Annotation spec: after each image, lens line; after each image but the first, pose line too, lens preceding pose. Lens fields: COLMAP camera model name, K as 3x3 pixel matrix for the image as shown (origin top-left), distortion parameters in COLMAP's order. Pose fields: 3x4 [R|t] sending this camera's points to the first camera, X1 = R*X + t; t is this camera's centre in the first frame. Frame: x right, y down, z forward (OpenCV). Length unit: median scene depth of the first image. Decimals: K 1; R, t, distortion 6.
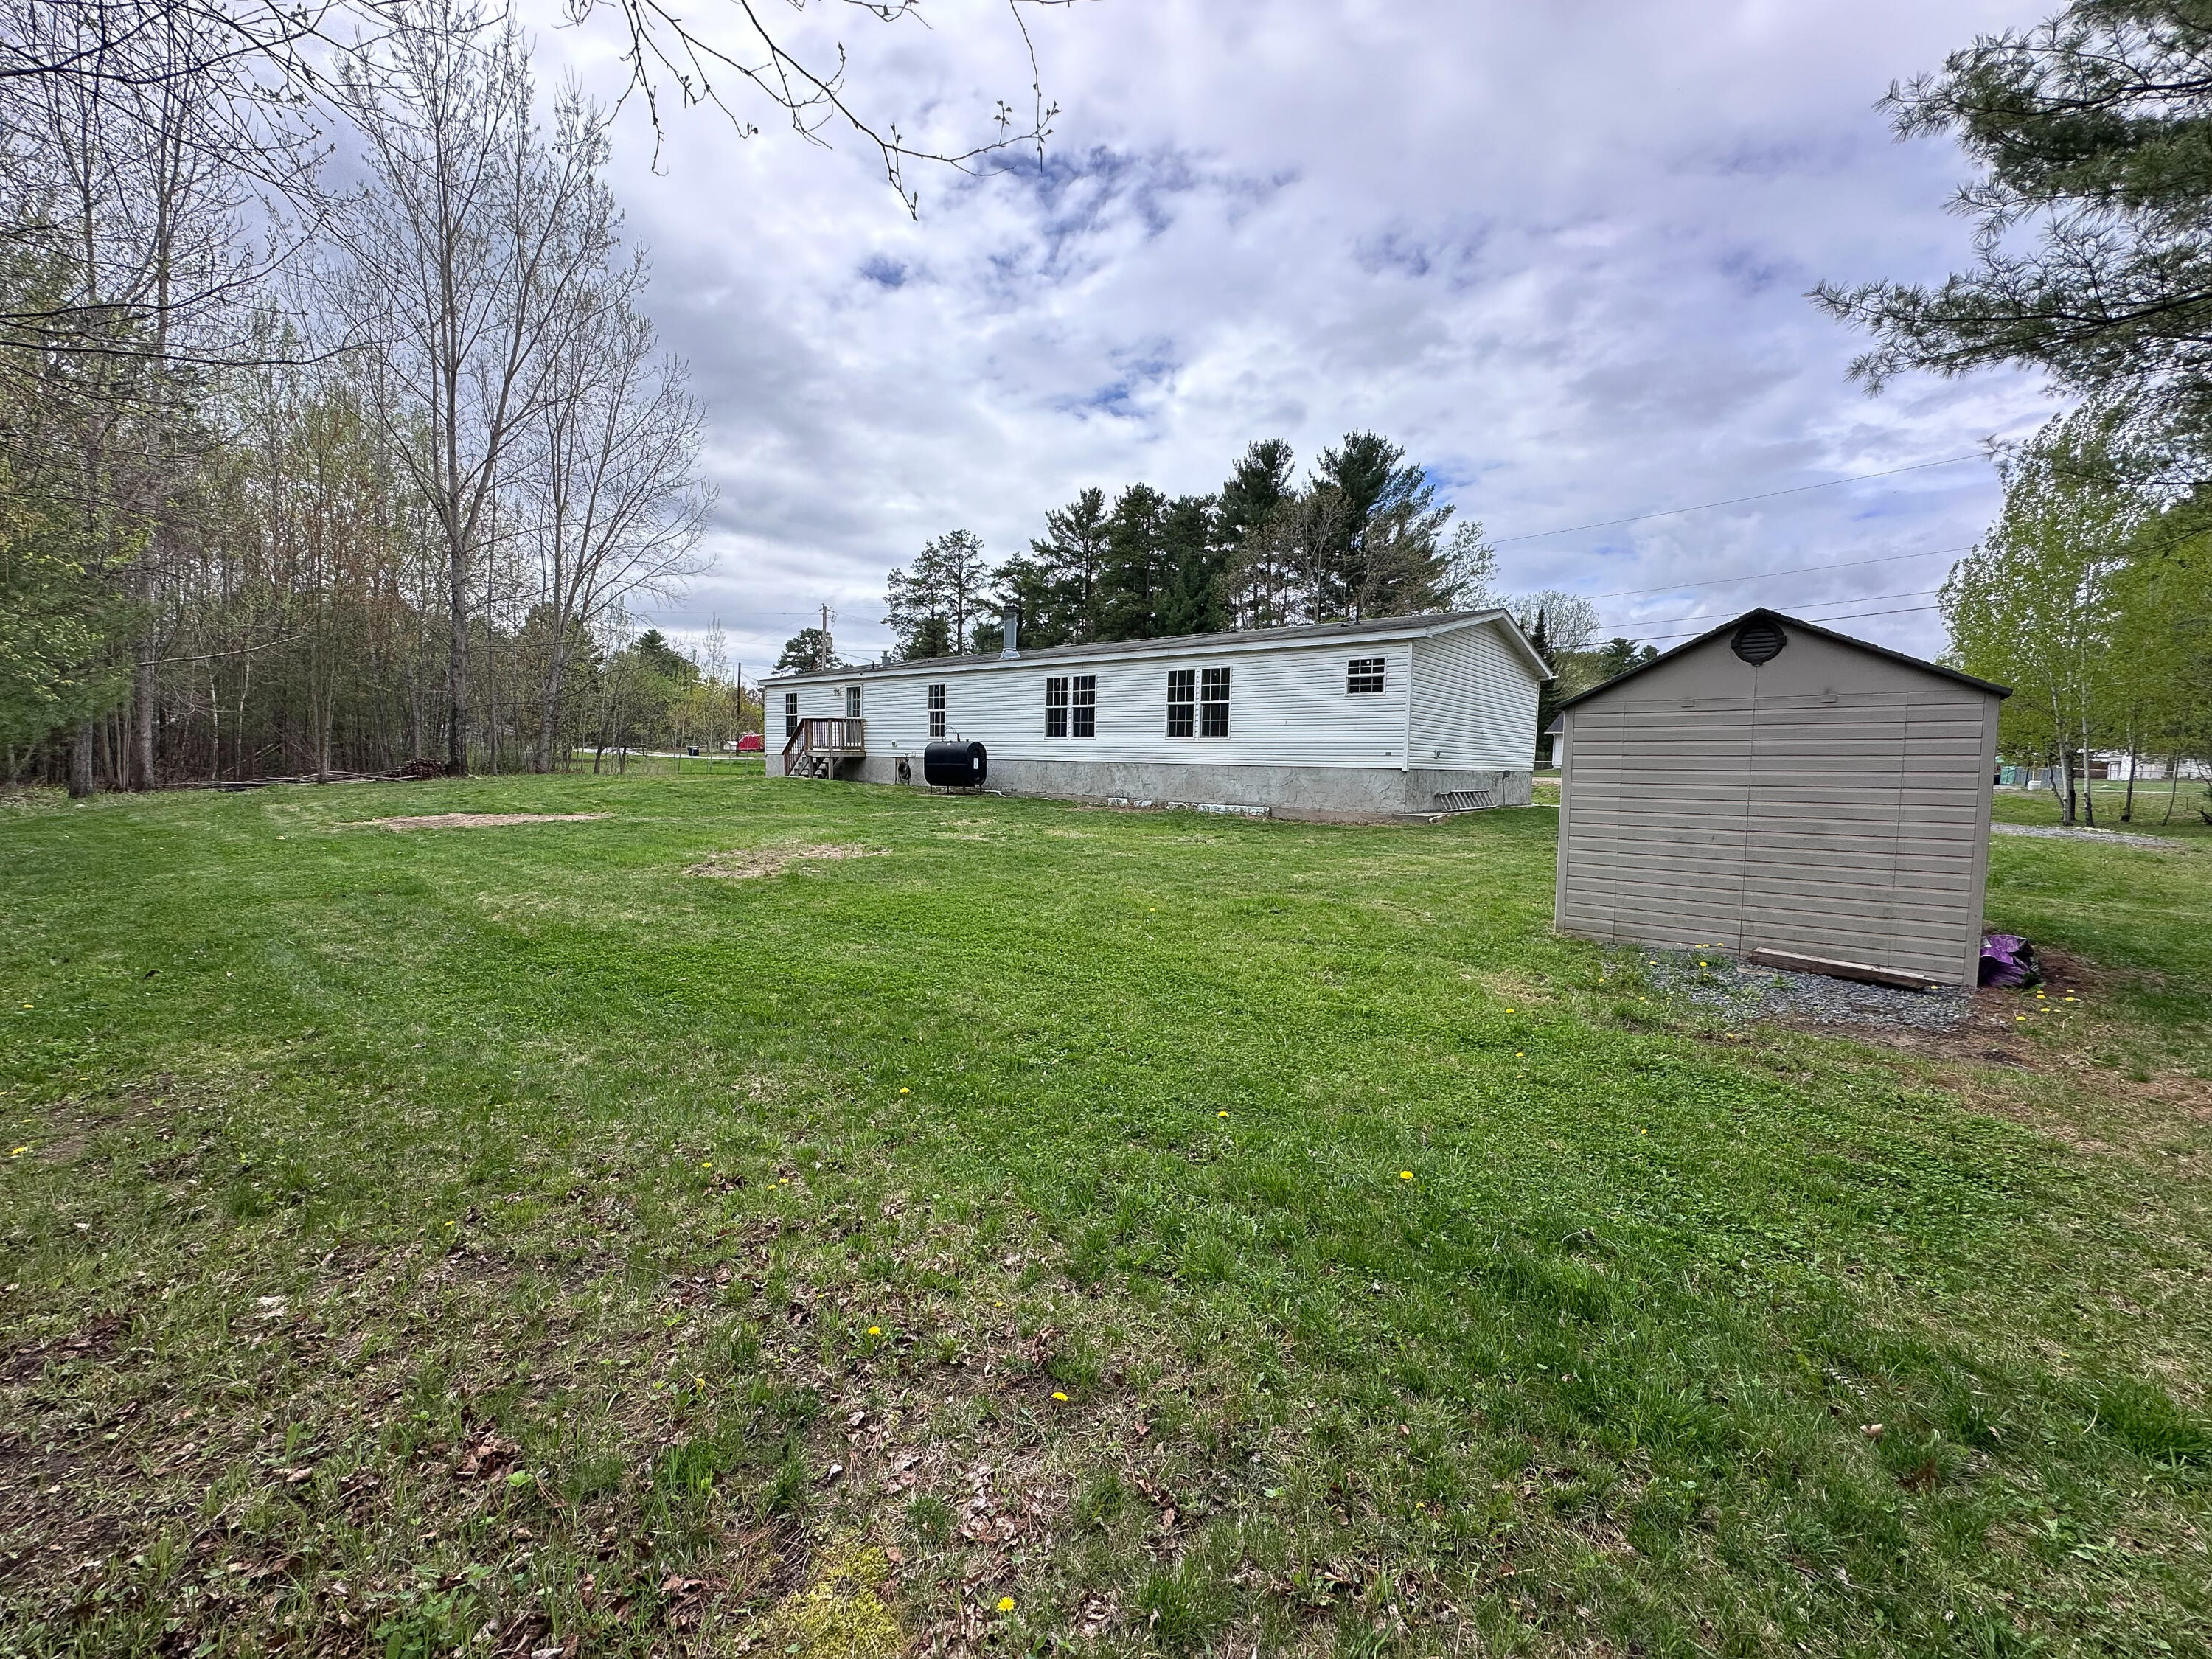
lens RADIAL K [[921.1, 0, 1107.3], [0, 921.1, 865.5], [0, 0, 1]] dist [-0.004489, 0.000391]
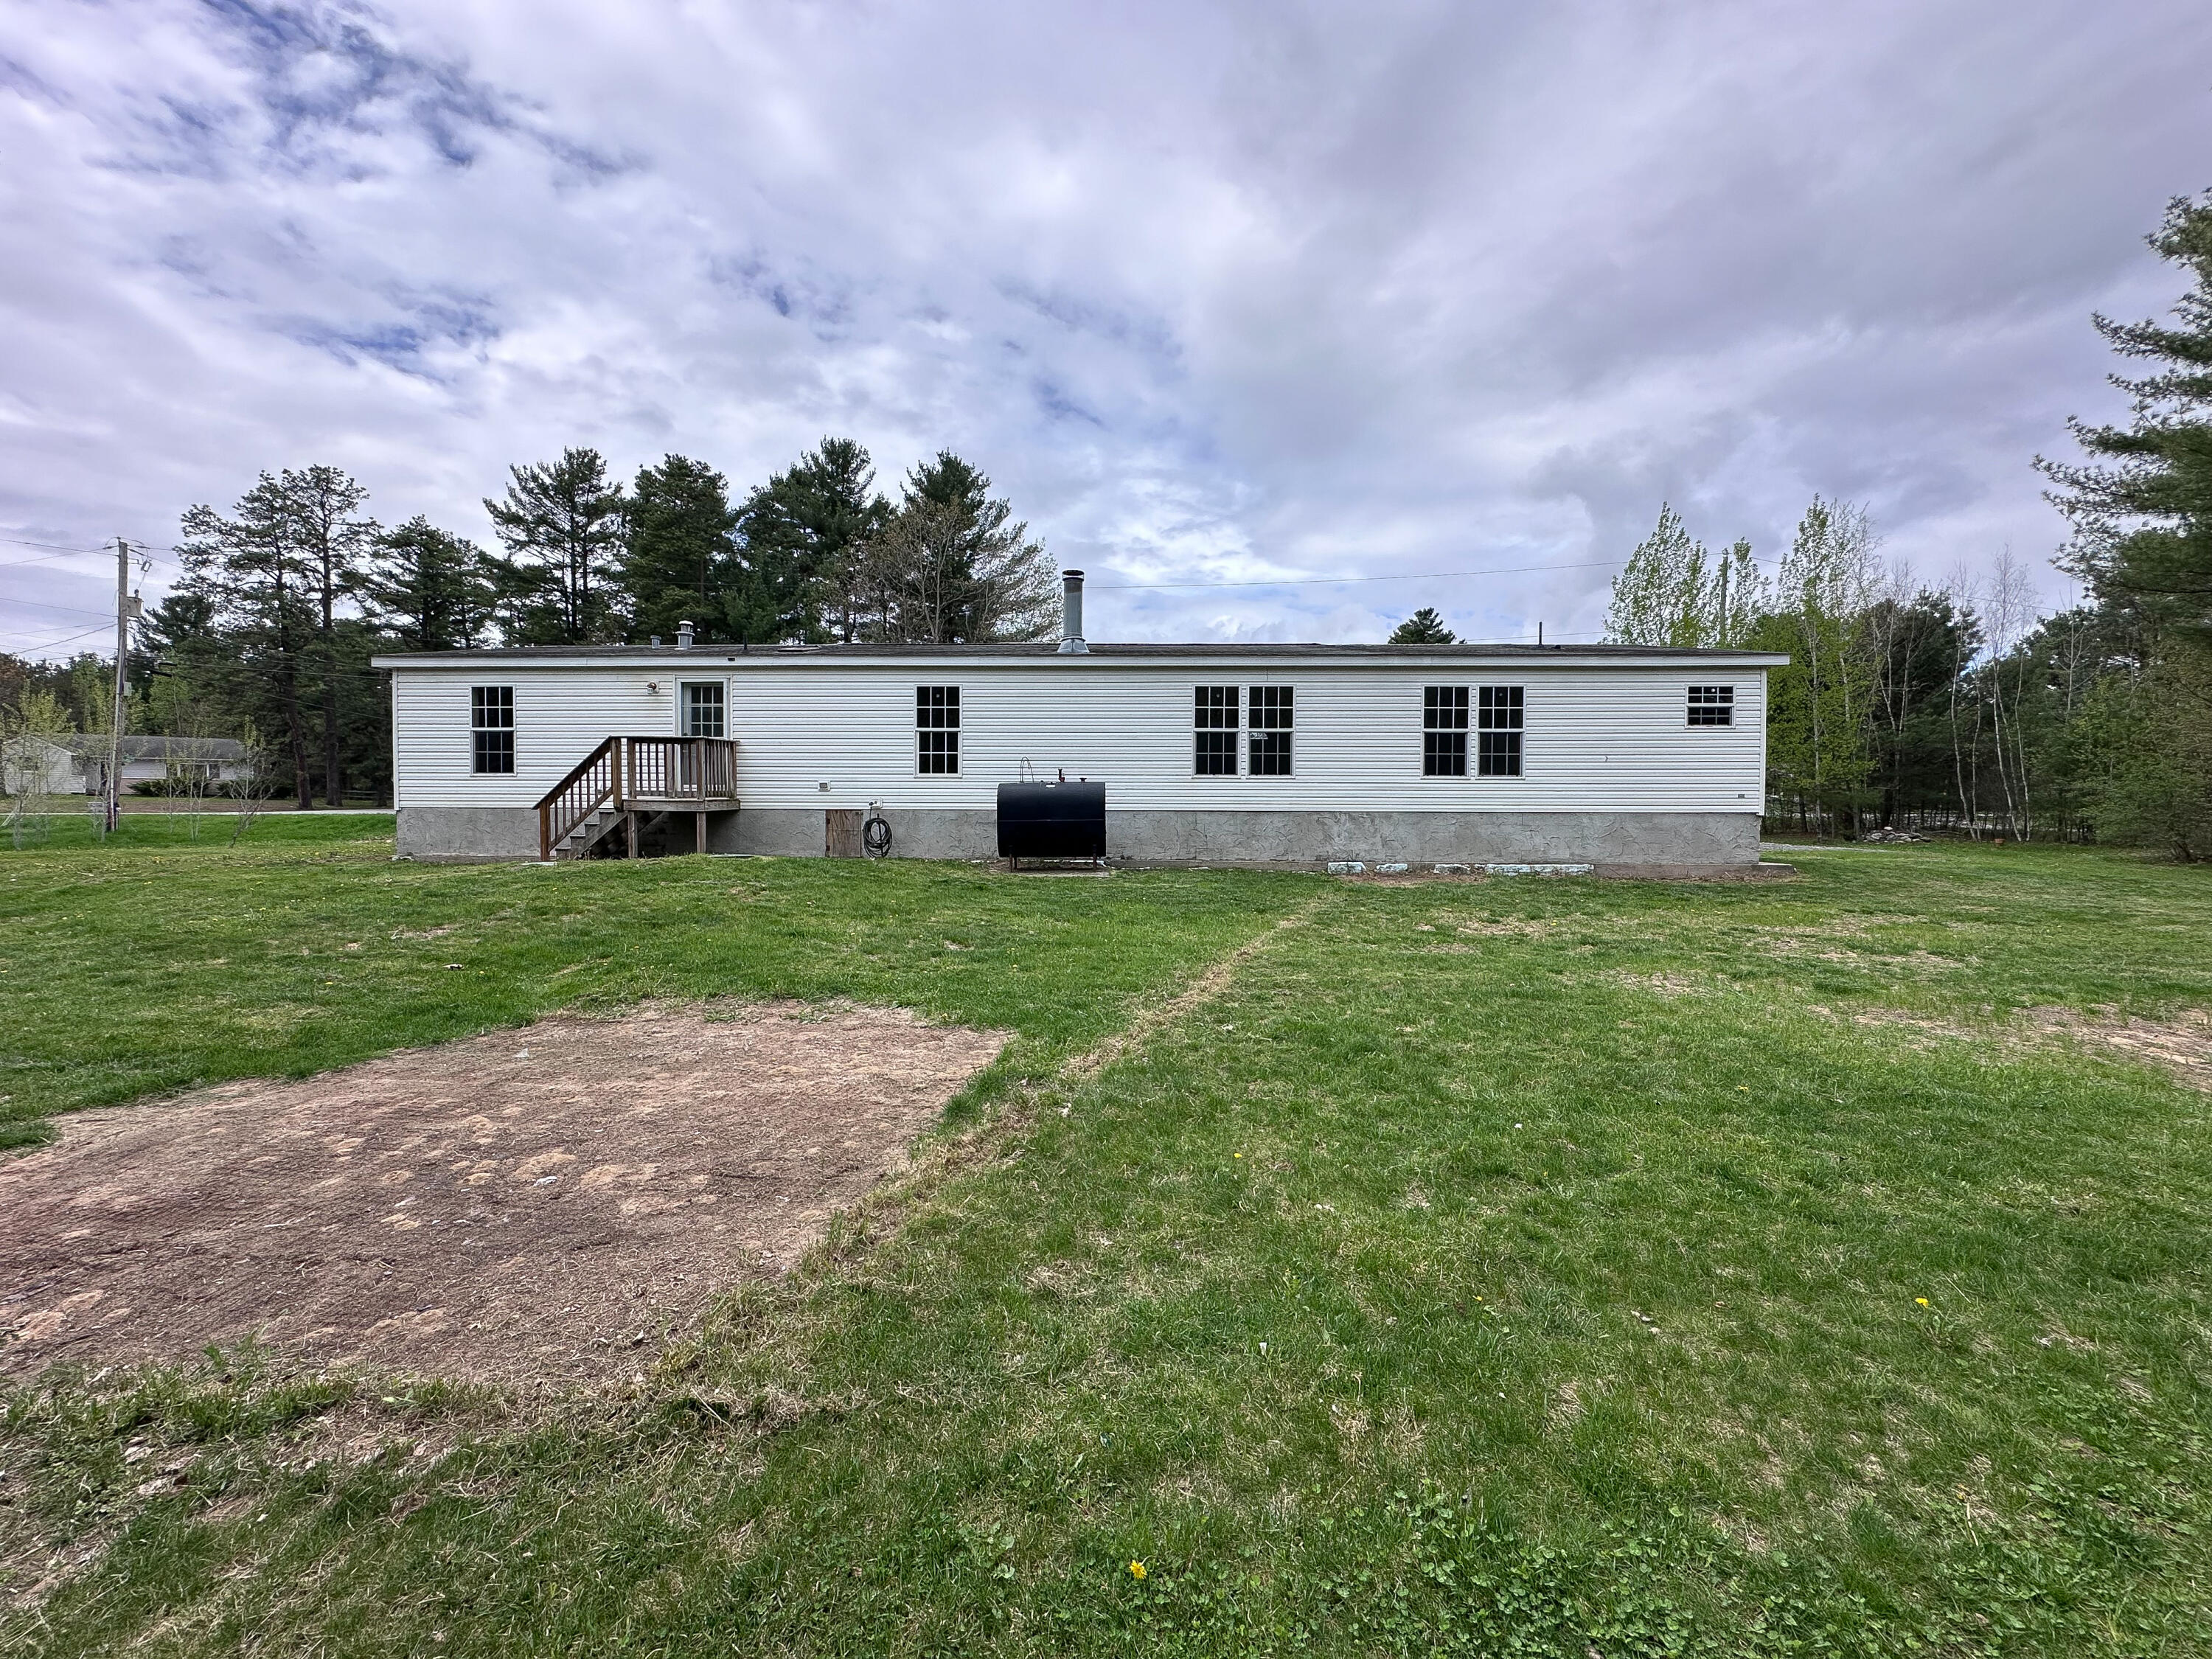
lens RADIAL K [[921.1, 0, 1107.3], [0, 921.1, 865.5], [0, 0, 1]] dist [-0.004489, 0.000391]
pose [[0.777922, -0.056177, 0.625845, -0.435501], [0.083432, 0.996411, -0.014266, -0.057793], [-0.622797, 0.063313, 0.779817, 0.432031]]
